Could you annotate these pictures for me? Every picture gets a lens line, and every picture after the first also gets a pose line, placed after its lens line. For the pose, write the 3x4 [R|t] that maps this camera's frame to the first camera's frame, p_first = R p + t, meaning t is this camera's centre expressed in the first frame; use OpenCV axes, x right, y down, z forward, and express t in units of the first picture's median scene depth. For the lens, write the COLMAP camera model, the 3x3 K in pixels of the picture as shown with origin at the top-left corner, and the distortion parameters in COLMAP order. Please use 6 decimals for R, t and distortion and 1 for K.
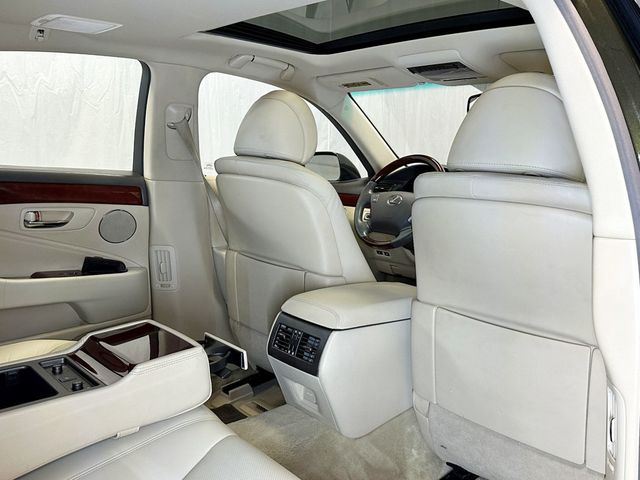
lens RADIAL K [[615.6, 0, 325.3], [0, 615.6, 238.4], [0, 0, 1]] dist [0.162271, -0.346376]
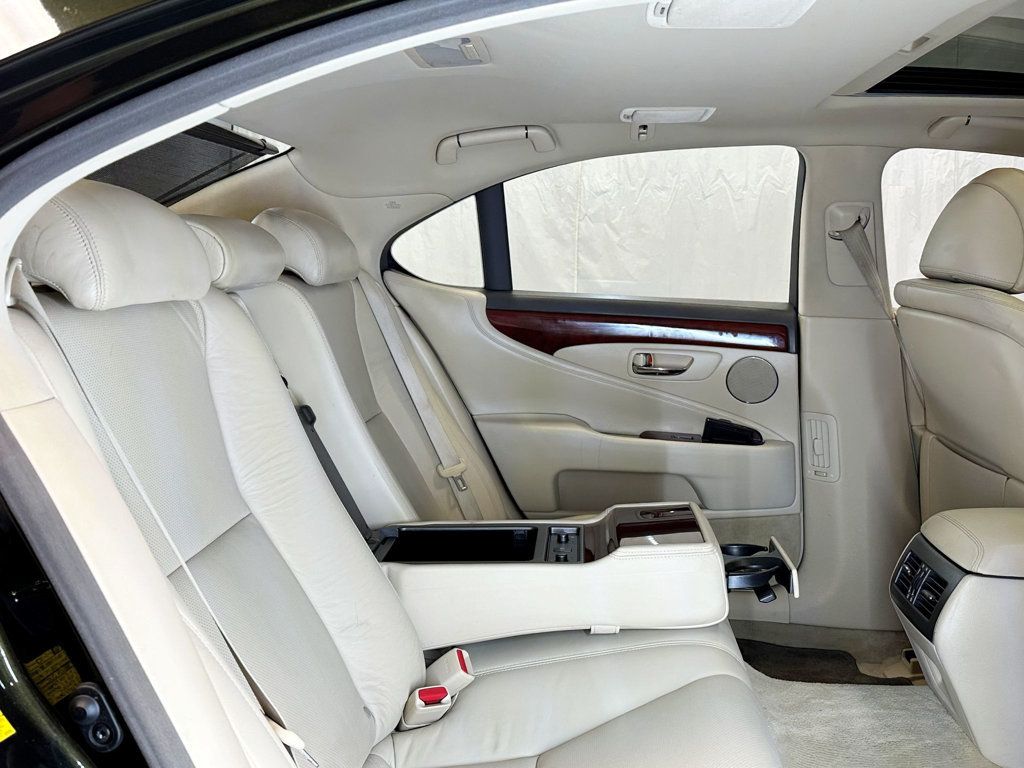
lens RADIAL K [[984.9, 0, 520.5], [0, 984.9, 381.4], [0, 0, 1]] dist [0.162271, -0.346376]
pose [[0.703883, 0.064151, -0.707414, 0.290040], [-0.085546, 0.996320, 0.005231, -0.001034], [0.705146, 0.056835, 0.706781, 0.008918]]
